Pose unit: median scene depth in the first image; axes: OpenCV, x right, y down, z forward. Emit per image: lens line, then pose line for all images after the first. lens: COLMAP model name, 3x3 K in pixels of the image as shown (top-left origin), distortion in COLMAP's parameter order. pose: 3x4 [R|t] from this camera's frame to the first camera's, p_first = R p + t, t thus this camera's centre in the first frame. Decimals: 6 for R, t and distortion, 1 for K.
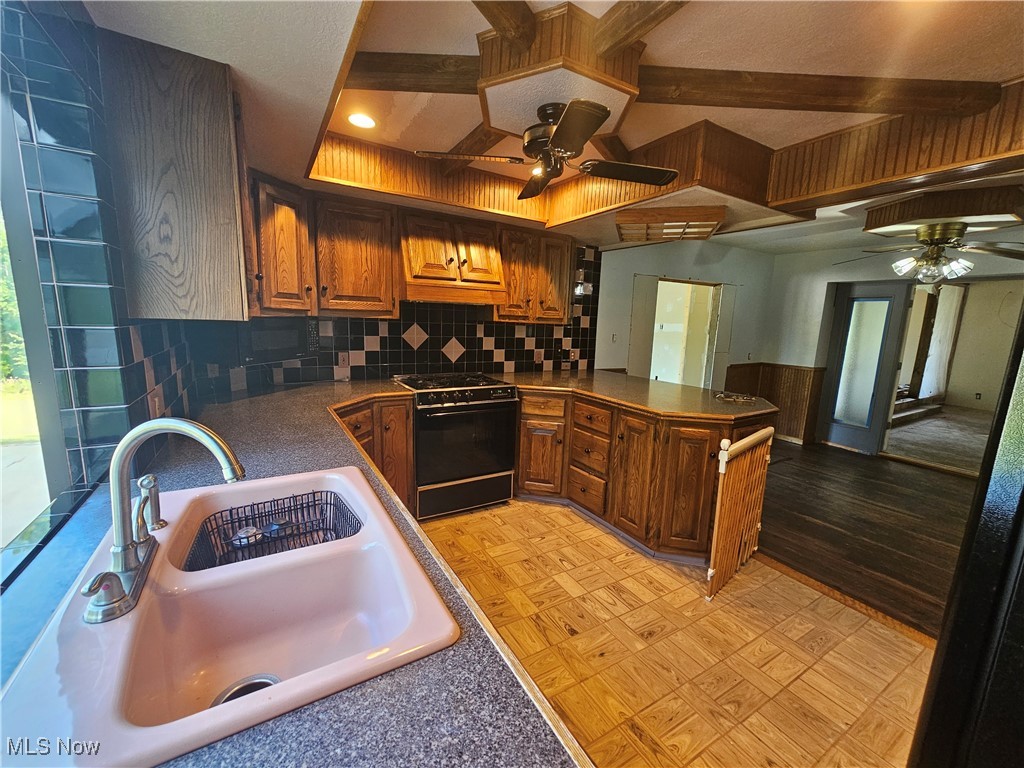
lens RADIAL K [[414.4, 0, 510.8], [0, 414.4, 384.6], [0, 0, 1]] dist [-0.000292, -0.000004]
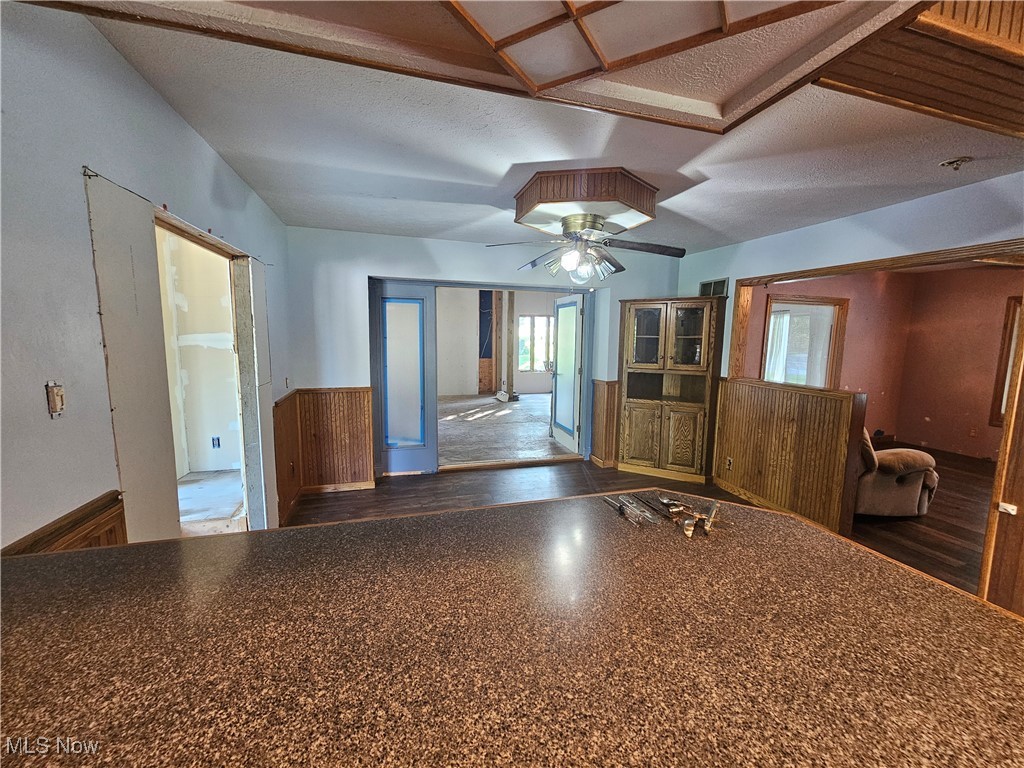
lens RADIAL K [[414.4, 0, 513.1], [0, 414.4, 387.5], [0, 0, 1]] dist [-0.000292, -0.000004]
pose [[0.240504, -0.149835, 0.959014, 0.060325], [0.152433, 0.981585, 0.115134, -0.087258], [-0.958604, 0.118496, 0.258915, 0.545452]]
